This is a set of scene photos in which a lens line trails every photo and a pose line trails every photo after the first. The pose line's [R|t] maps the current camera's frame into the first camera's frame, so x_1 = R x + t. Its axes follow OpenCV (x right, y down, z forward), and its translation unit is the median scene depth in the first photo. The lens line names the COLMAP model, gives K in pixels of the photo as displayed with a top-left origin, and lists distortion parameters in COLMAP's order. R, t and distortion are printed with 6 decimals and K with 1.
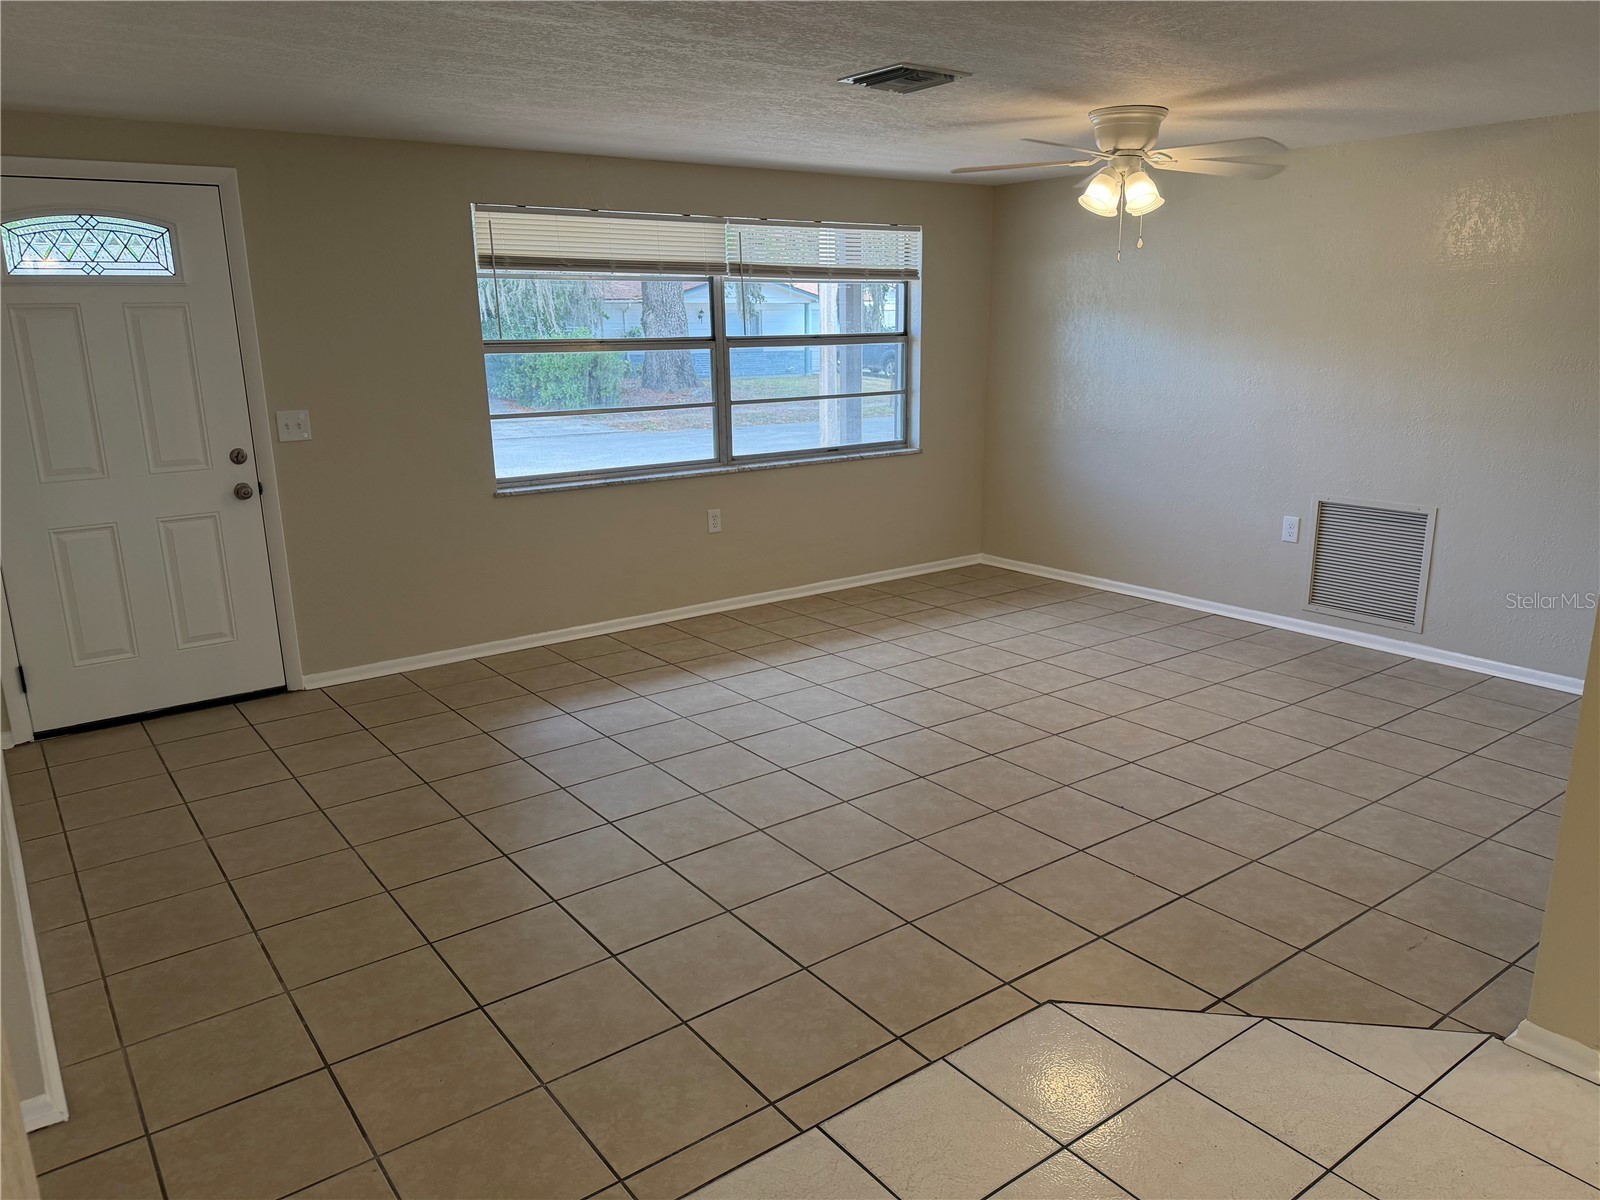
lens RADIAL K [[1129.7, 0, 799.6], [0, 1129.7, 600.2], [0, 0, 1]] dist [0.070183, -0.065683]
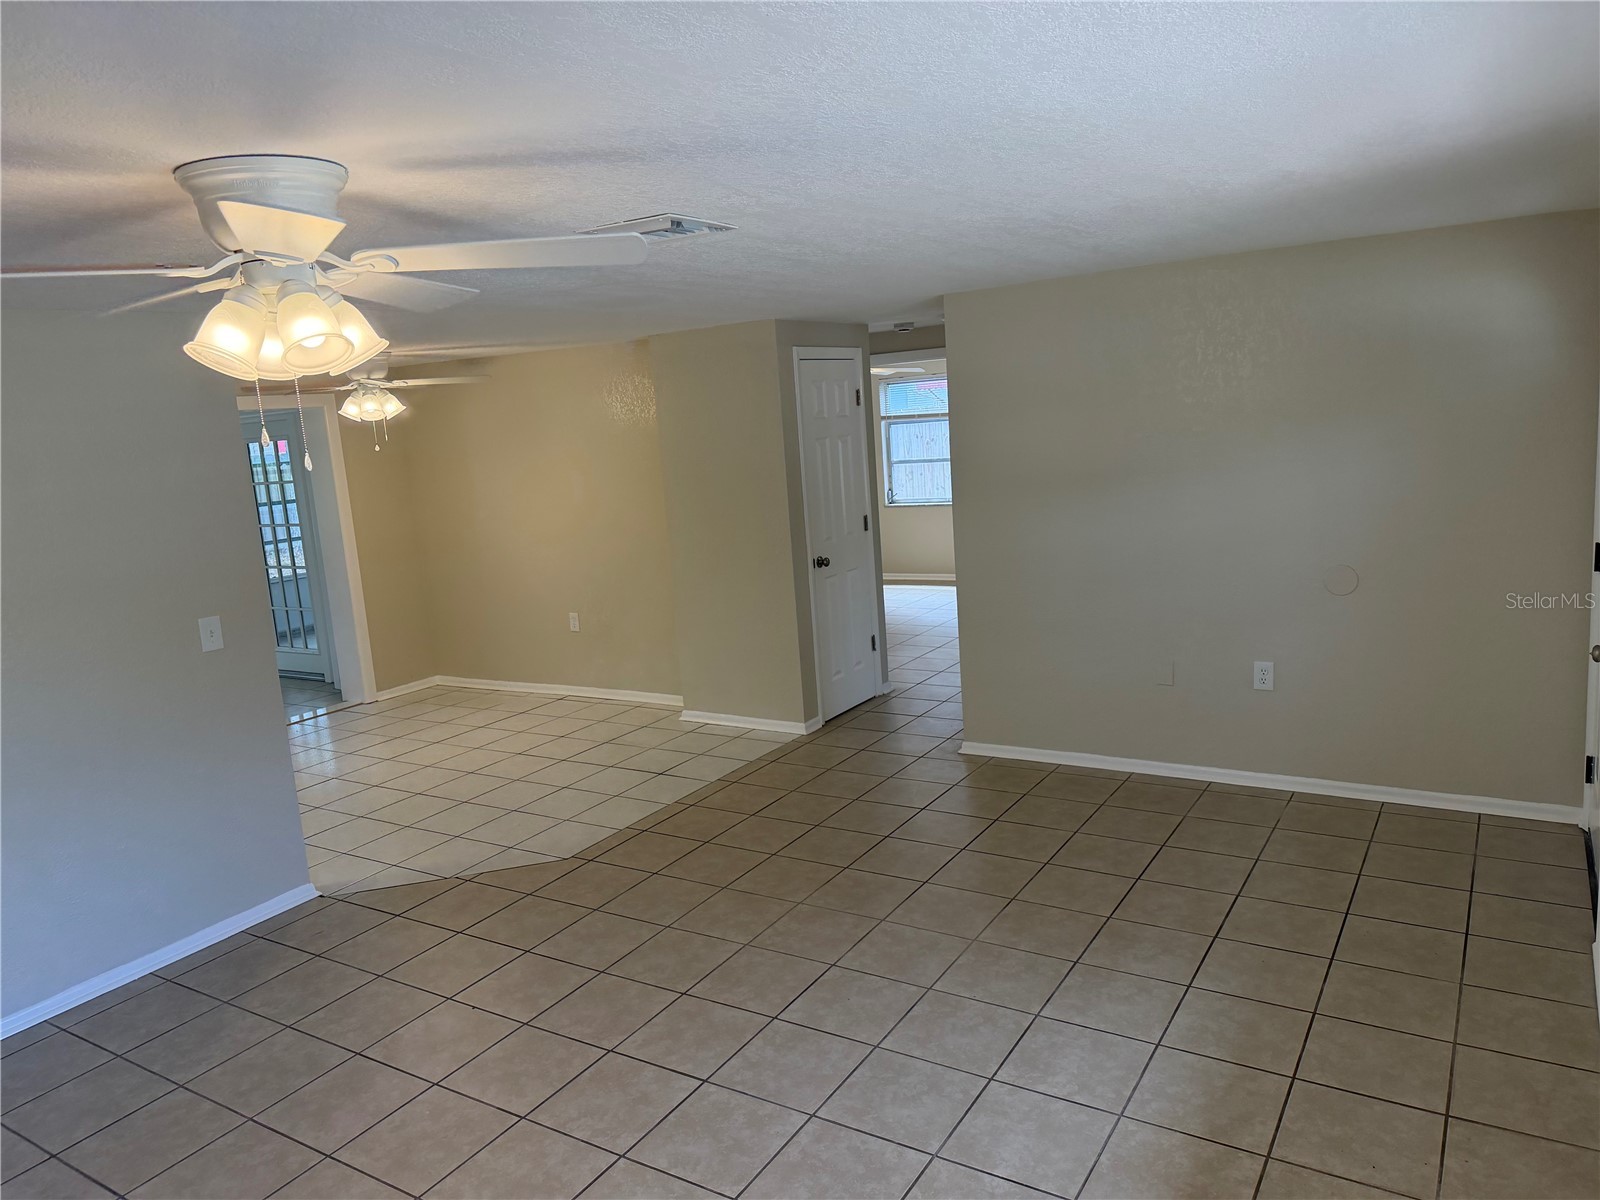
lens RADIAL K [[1129.7, 0, 801.4], [0, 1129.7, 598.0], [0, 0, 1]] dist [0.070183, -0.065683]
pose [[-0.930881, 0.139762, -0.337530, 0.285609], [-0.000508, 0.923429, 0.383769, -0.488230], [0.365321, 0.357415, -0.859532, 1.711783]]
